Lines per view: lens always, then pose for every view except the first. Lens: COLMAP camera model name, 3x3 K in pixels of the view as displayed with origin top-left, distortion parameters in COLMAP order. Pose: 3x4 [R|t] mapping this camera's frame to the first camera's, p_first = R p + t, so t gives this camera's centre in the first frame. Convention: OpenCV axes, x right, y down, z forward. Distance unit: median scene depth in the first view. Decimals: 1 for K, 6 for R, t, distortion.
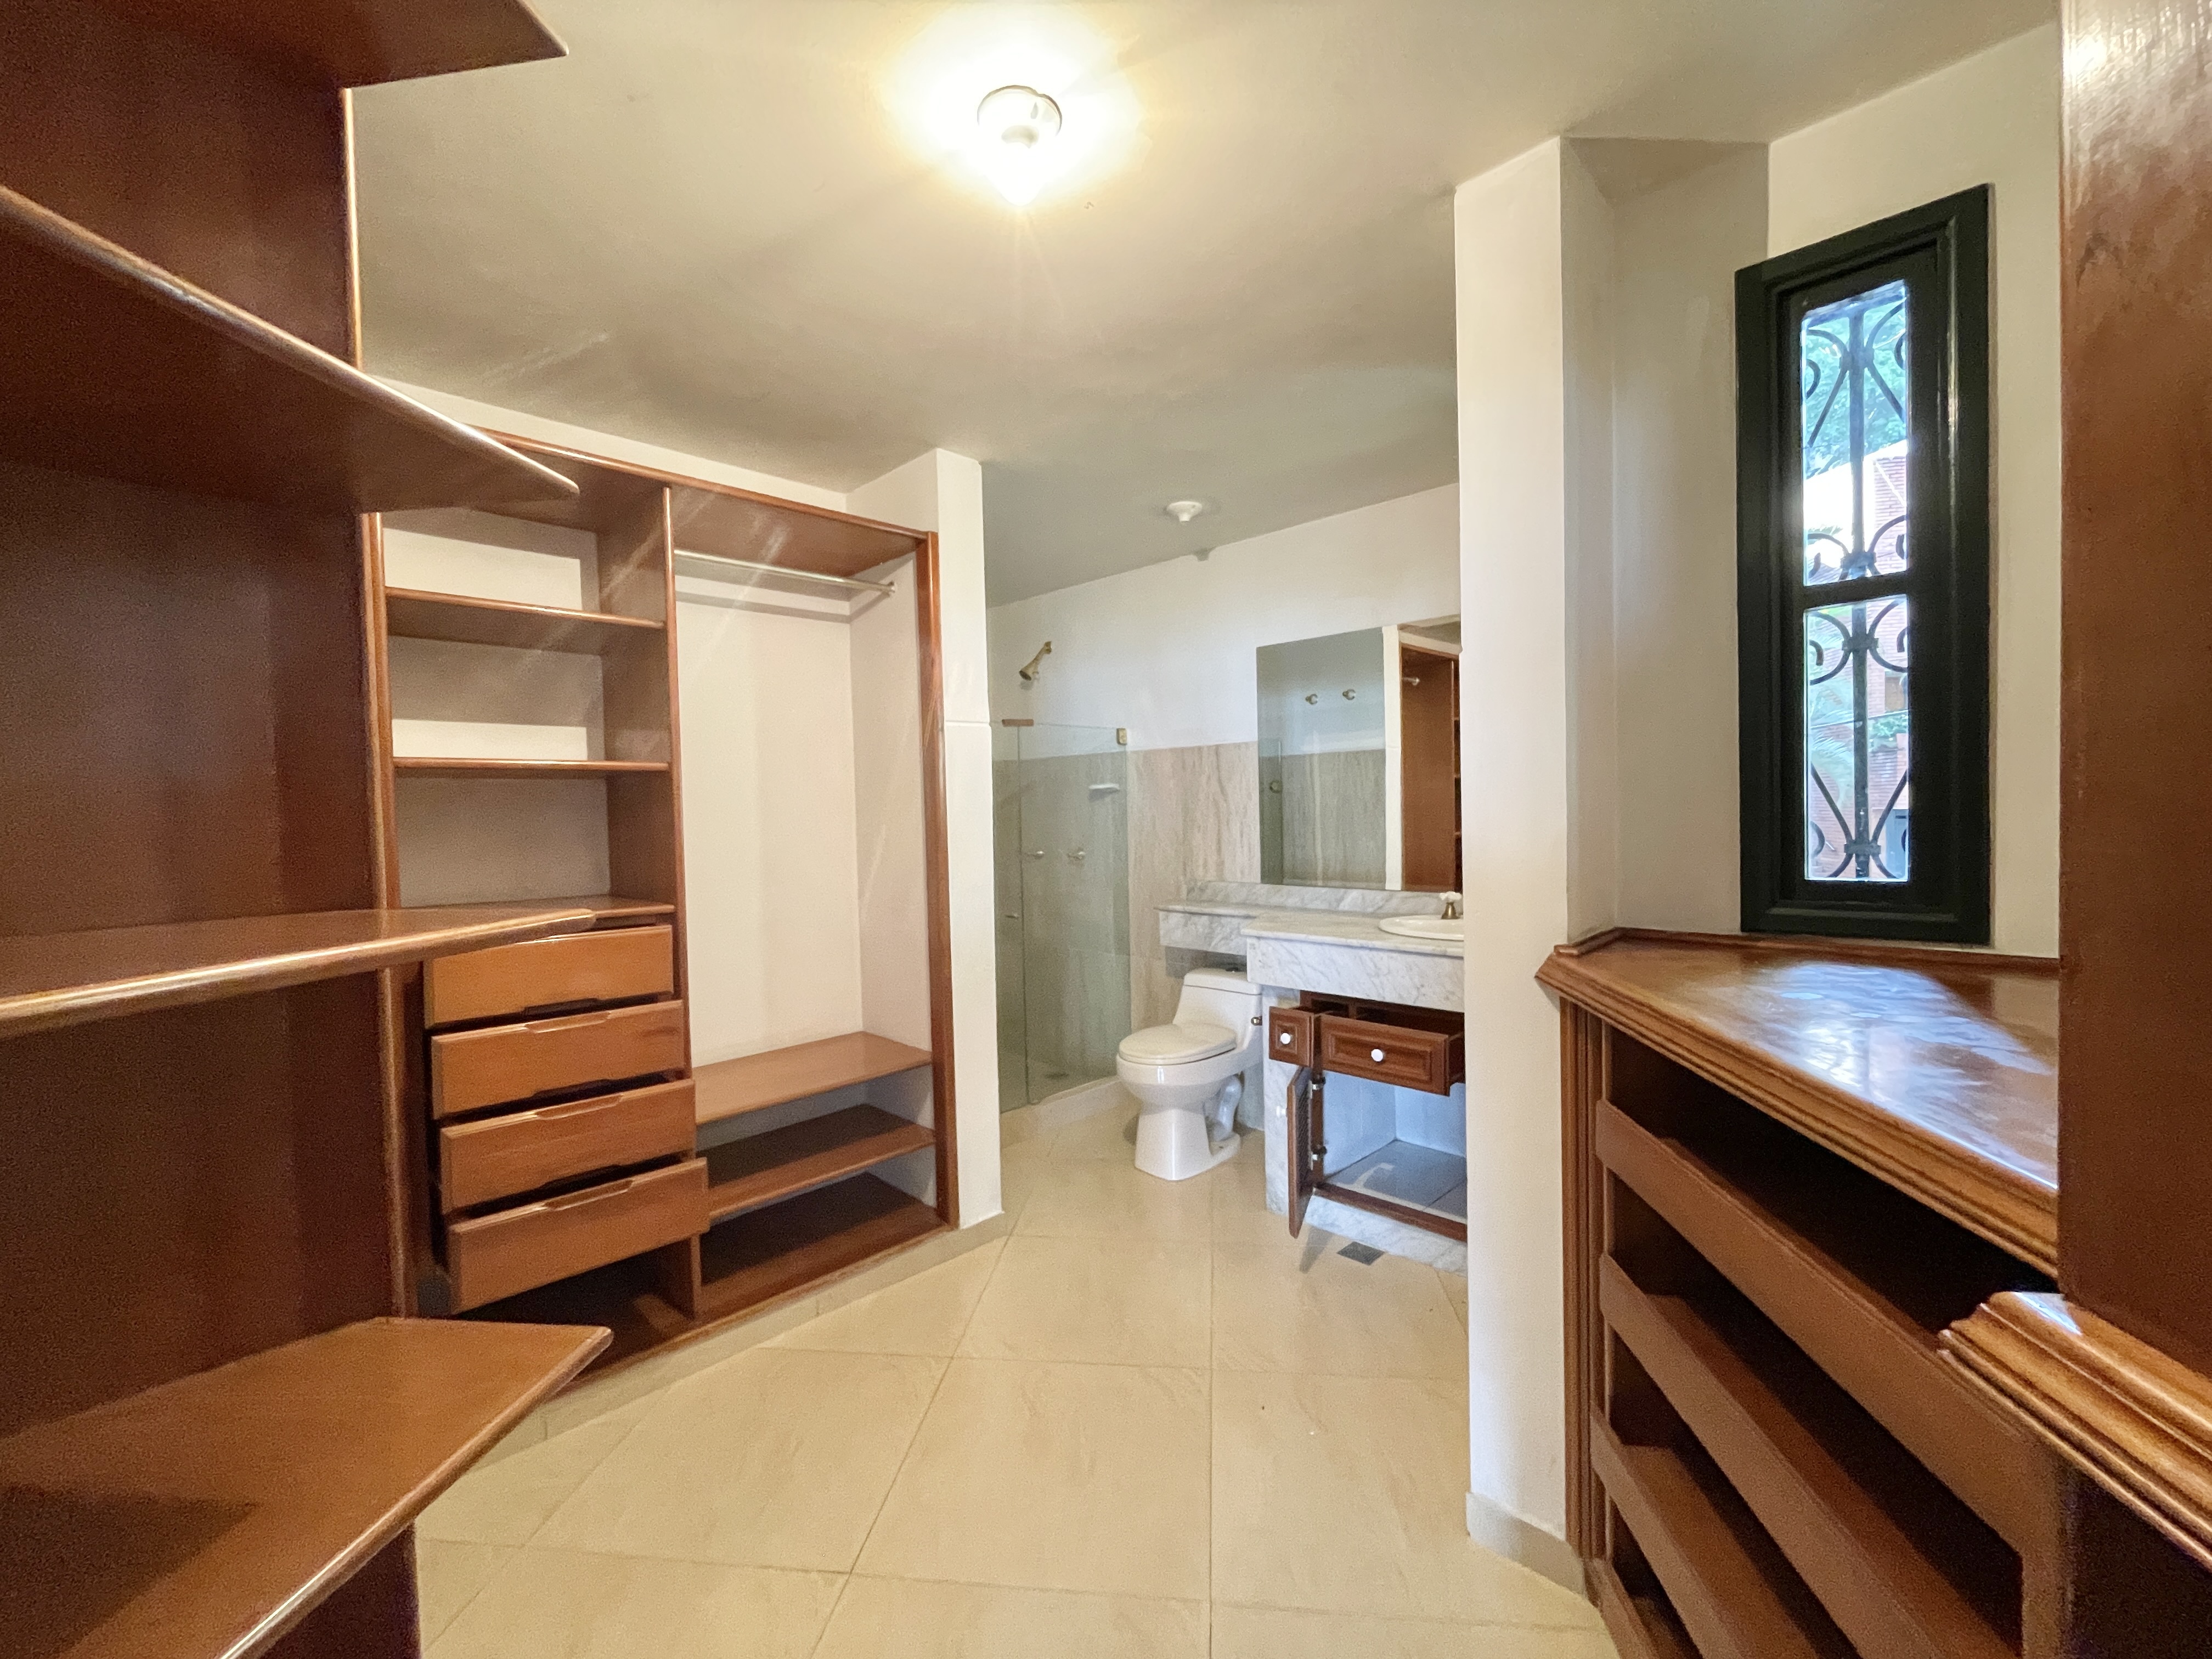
lens RADIAL K [[906.1, 0, 1113.9], [0, 906.1, 829.4], [0, 0, 1]] dist [-0.000995, 0.000147]
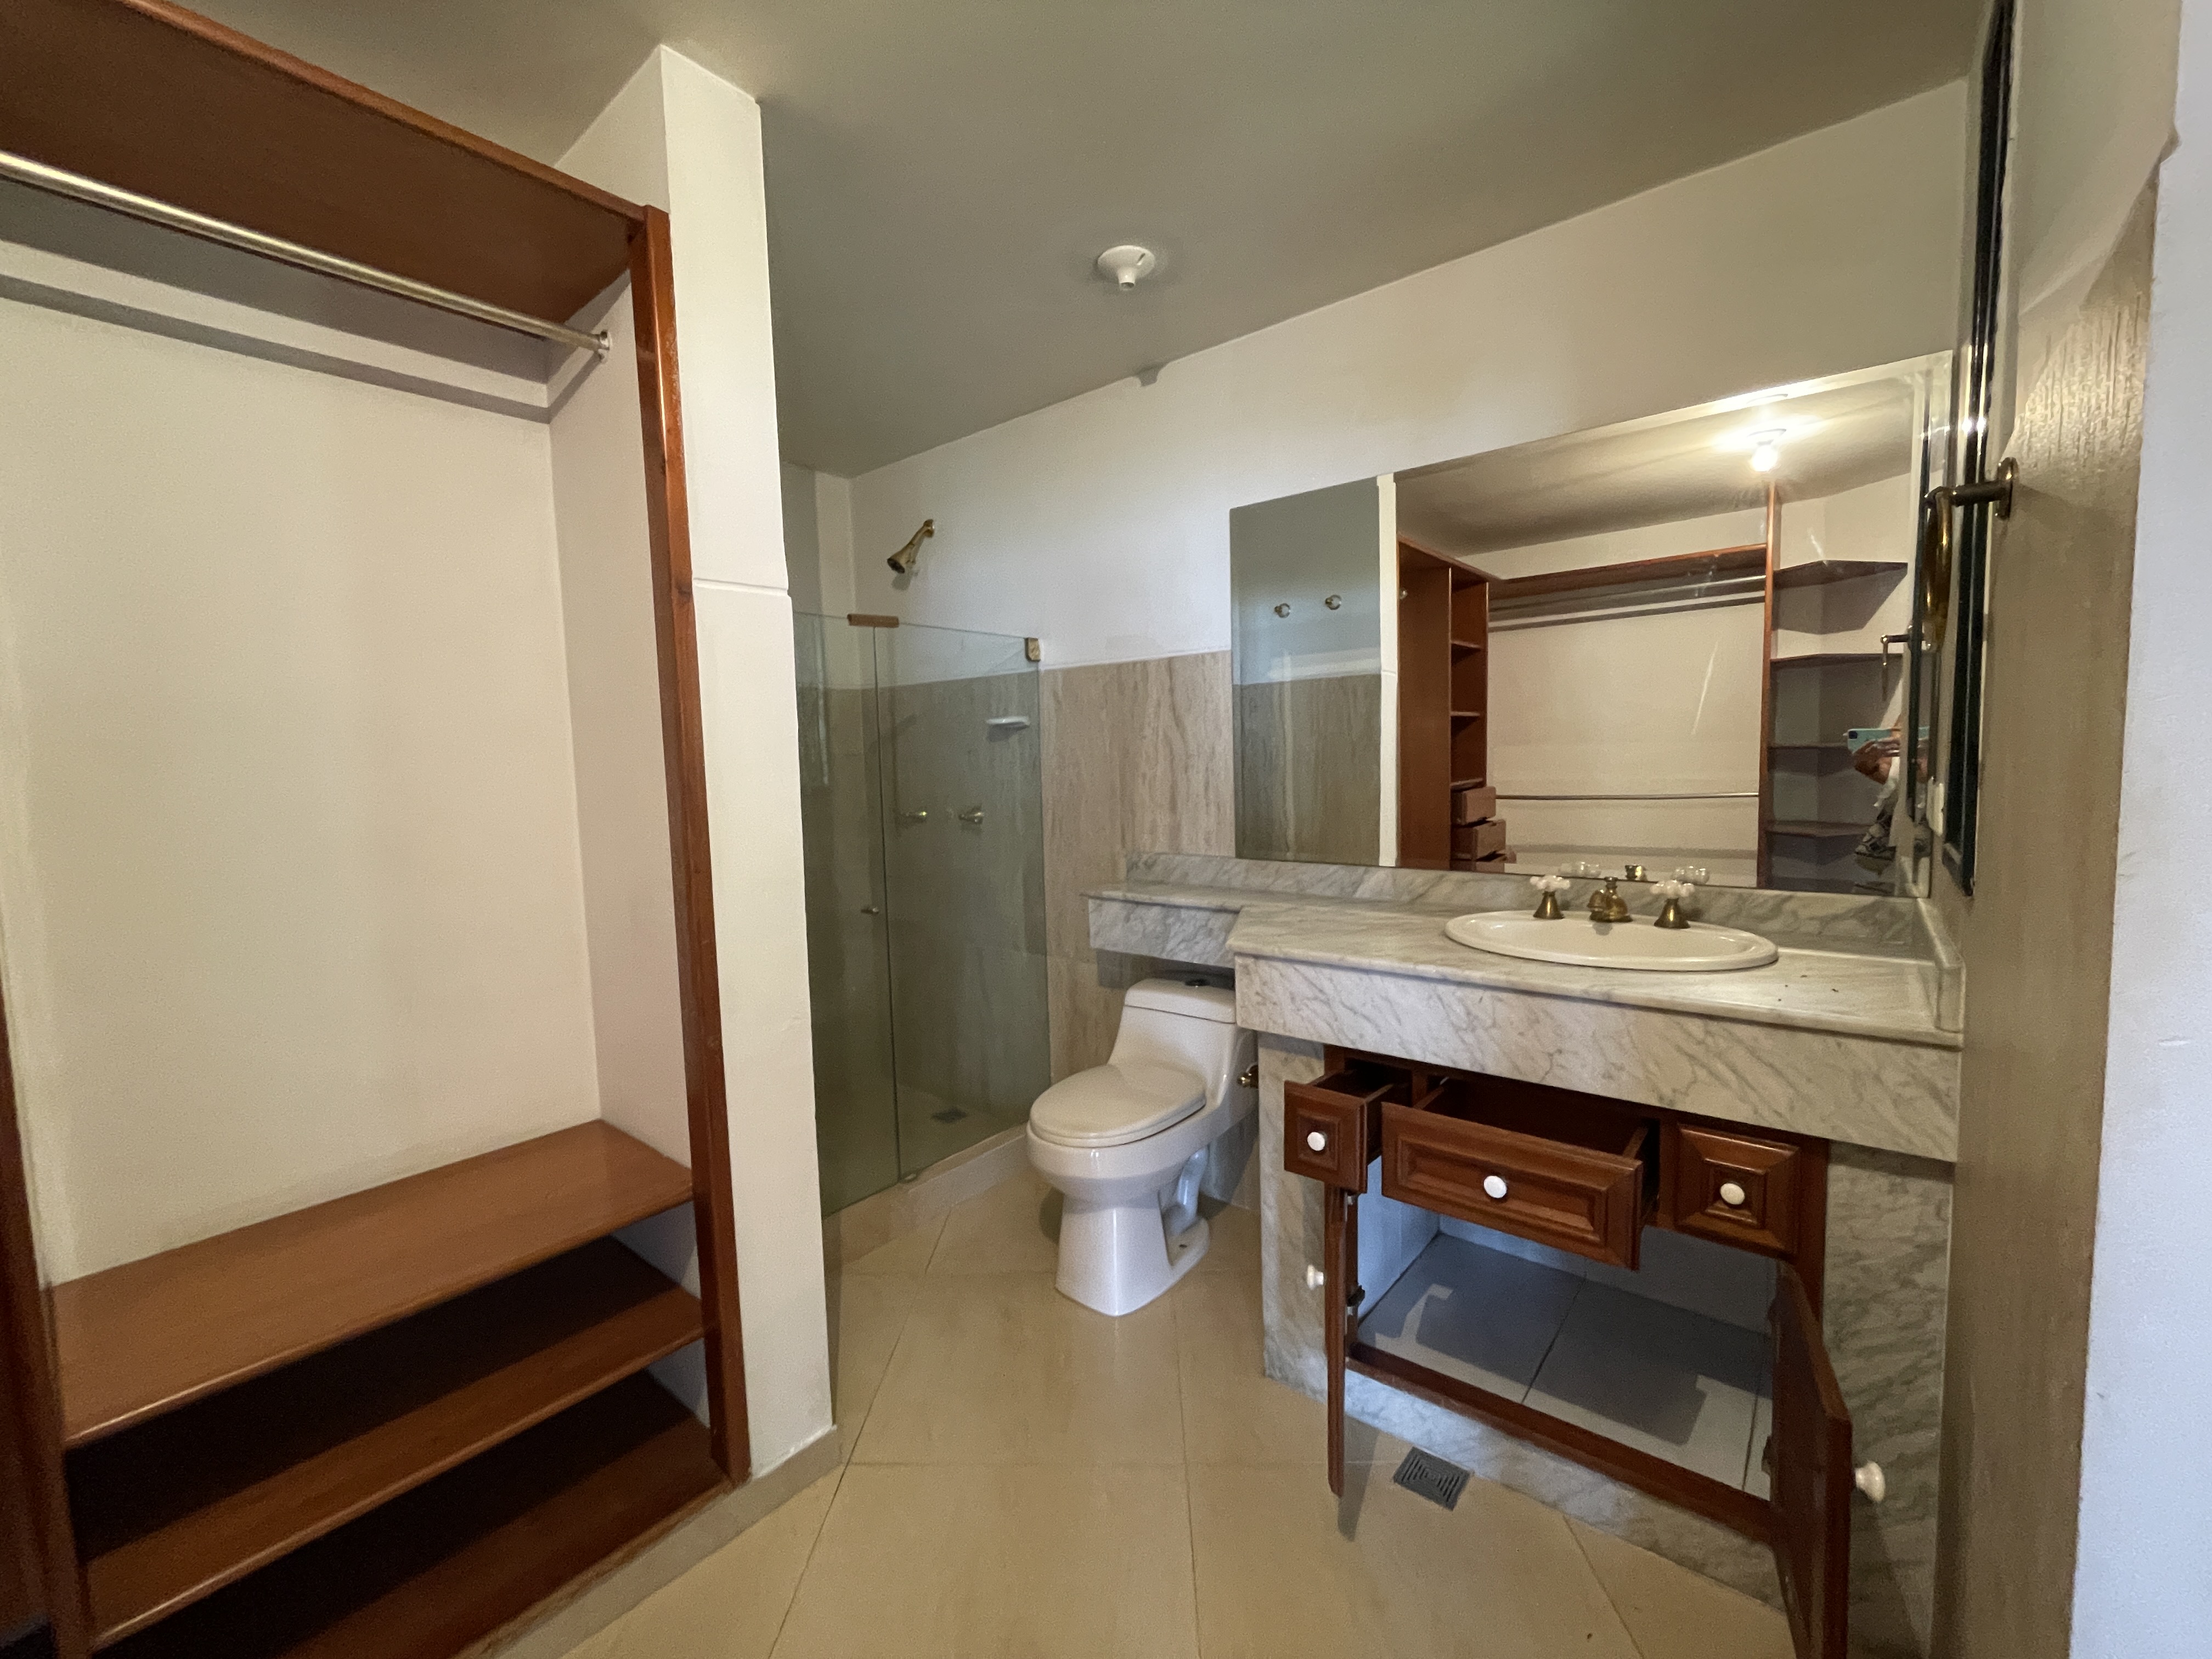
lens RADIAL K [[906.1, 0, 1109.3], [0, 906.1, 826.6], [0, 0, 1]] dist [-0.000995, 0.000147]
pose [[0.996408, -0.010341, 0.084050, 0.008783], [0.006141, 0.998726, 0.050077, 0.000752], [-0.084461, -0.049381, 0.995202, 0.335474]]
